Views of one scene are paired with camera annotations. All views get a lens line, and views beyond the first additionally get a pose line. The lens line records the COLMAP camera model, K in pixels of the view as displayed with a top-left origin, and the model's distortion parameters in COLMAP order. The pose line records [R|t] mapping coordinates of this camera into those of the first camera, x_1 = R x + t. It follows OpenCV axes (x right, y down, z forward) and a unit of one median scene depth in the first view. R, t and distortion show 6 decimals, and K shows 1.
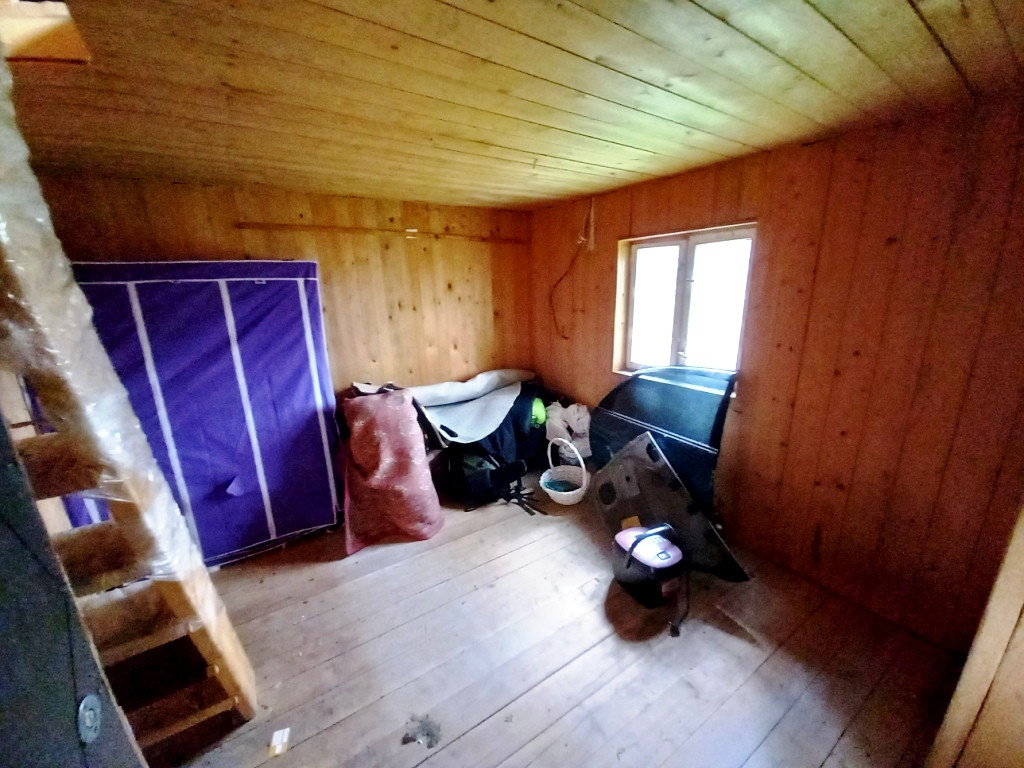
lens RADIAL K [[405.1, 0, 516.8], [0, 405.1, 398.4], [0, 0, 1]] dist [0.000961, -0.000153]
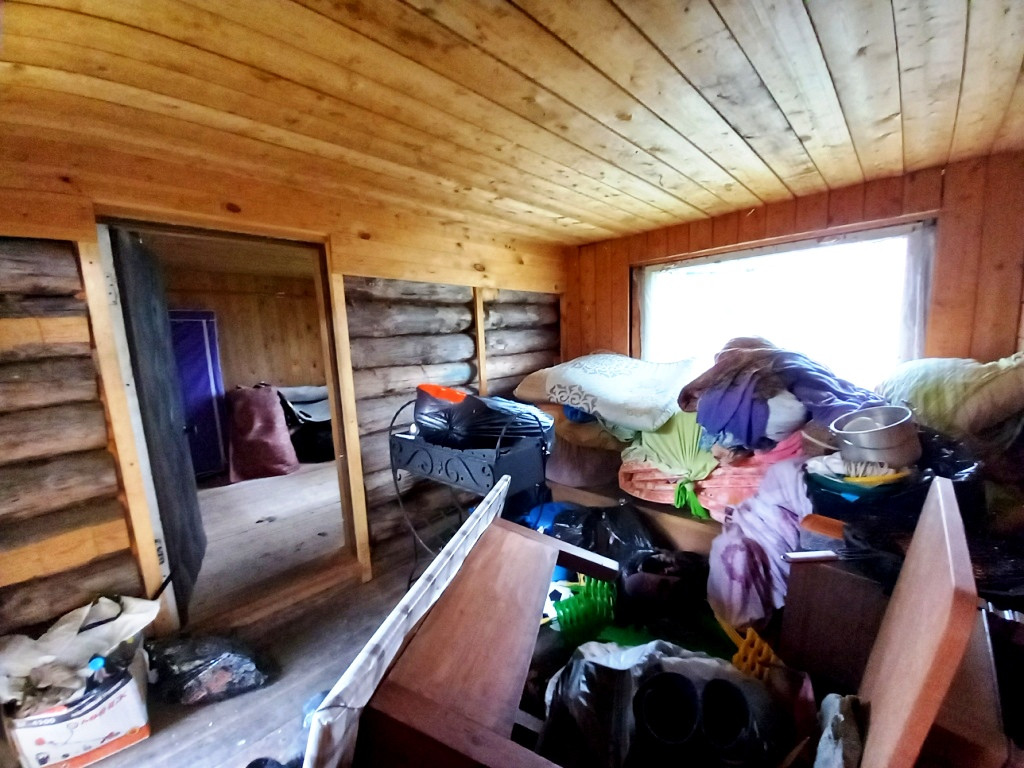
lens RADIAL K [[408.0, 0, 512.0], [0, 408.0, 384.0], [0, 0, 1]] dist [-0.000215, -0.000071]
pose [[0.980414, -0.059007, 0.187902, 0.383330], [0.089510, 0.983336, -0.158236, 0.337168], [-0.175433, 0.171956, 0.969358, -0.809486]]
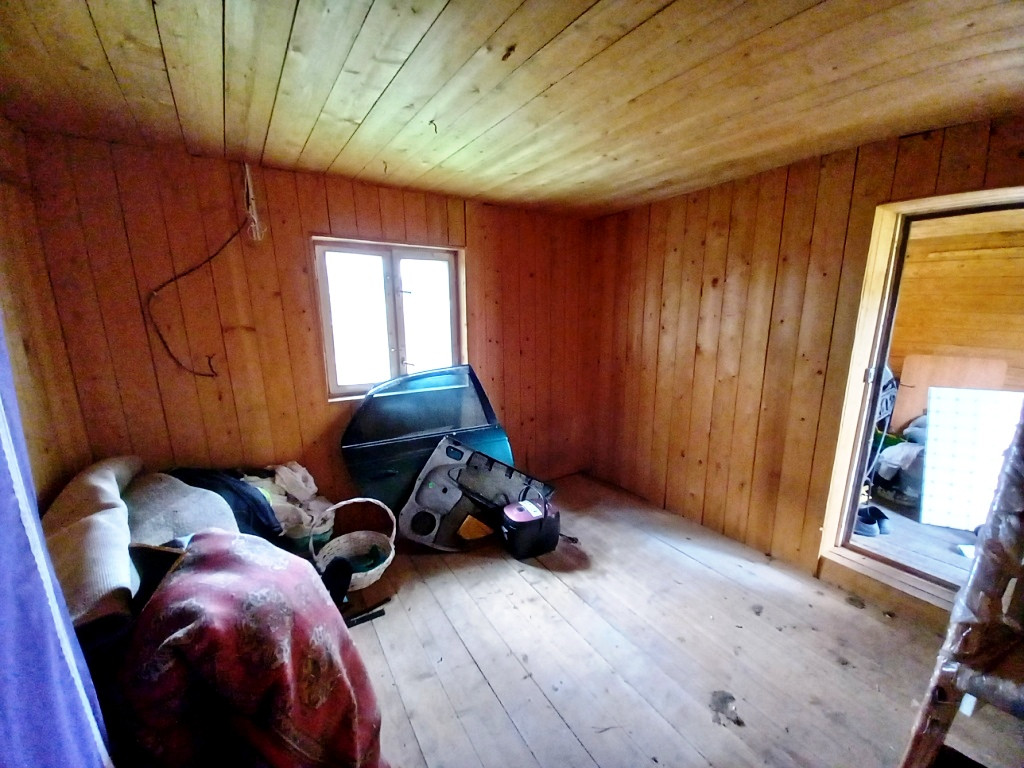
lens RADIAL K [[405.1, 0, 516.8], [0, 405.1, 398.4], [0, 0, 1]] dist [0.000961, -0.000153]
pose [[0.018703, -0.181577, 0.983199, -0.604778], [0.277422, 0.945700, 0.169375, -0.119303], [-0.960566, 0.269594, 0.068061, 0.678138]]
